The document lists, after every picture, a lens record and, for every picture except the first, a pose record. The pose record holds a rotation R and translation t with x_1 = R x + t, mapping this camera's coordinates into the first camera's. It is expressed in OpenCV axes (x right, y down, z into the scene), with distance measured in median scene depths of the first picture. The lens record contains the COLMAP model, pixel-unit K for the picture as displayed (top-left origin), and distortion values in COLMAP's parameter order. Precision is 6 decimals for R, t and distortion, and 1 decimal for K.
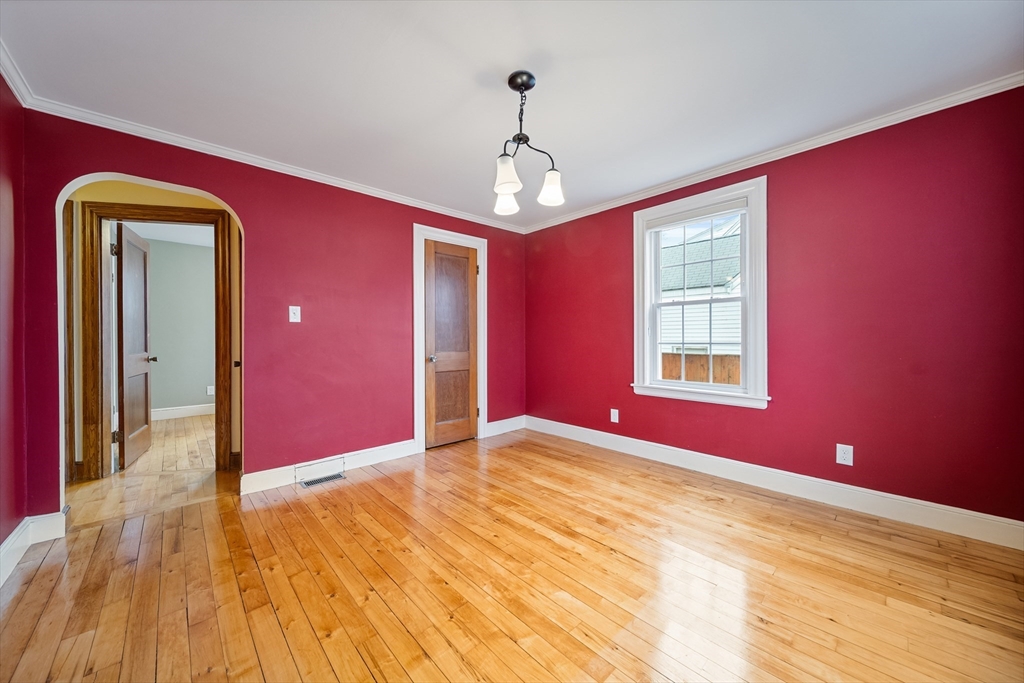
lens RADIAL K [[365.8, 0, 512.0], [0, 365.8, 341.5], [0, 0, 1]] dist [-0.000770, -0.000256]
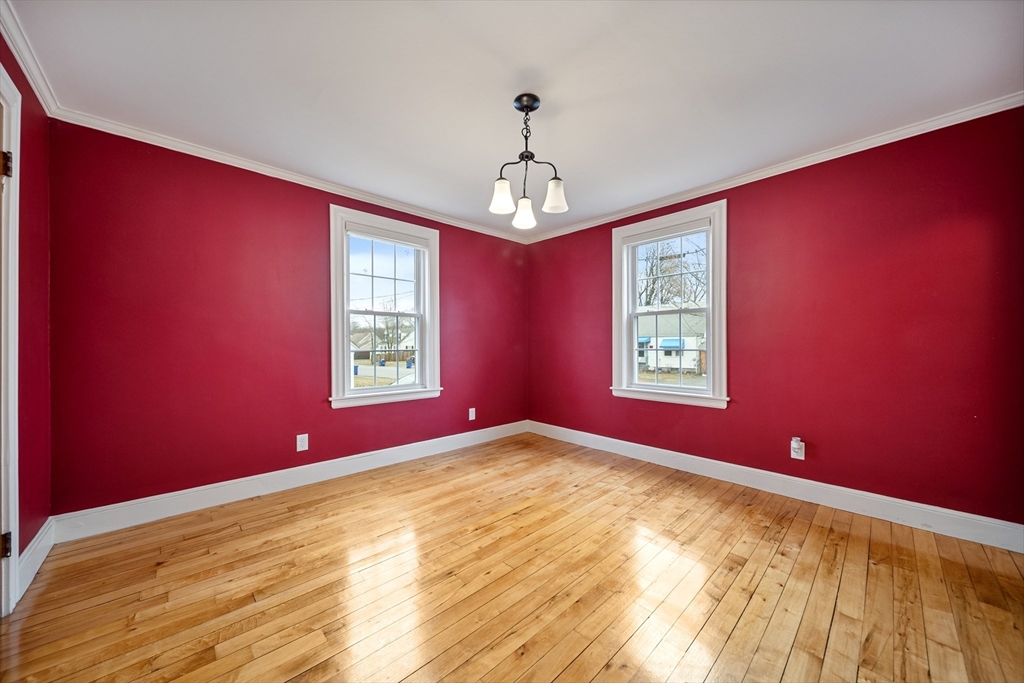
lens RADIAL K [[365.8, 0, 512.0], [0, 365.8, 341.5], [0, 0, 1]] dist [-0.000770, -0.000256]
pose [[-0.014380, 0.012217, 0.999822, -0.703440], [0.008995, 0.999886, -0.012088, -0.006535], [-0.999856, 0.008819, -0.014488, 0.725293]]
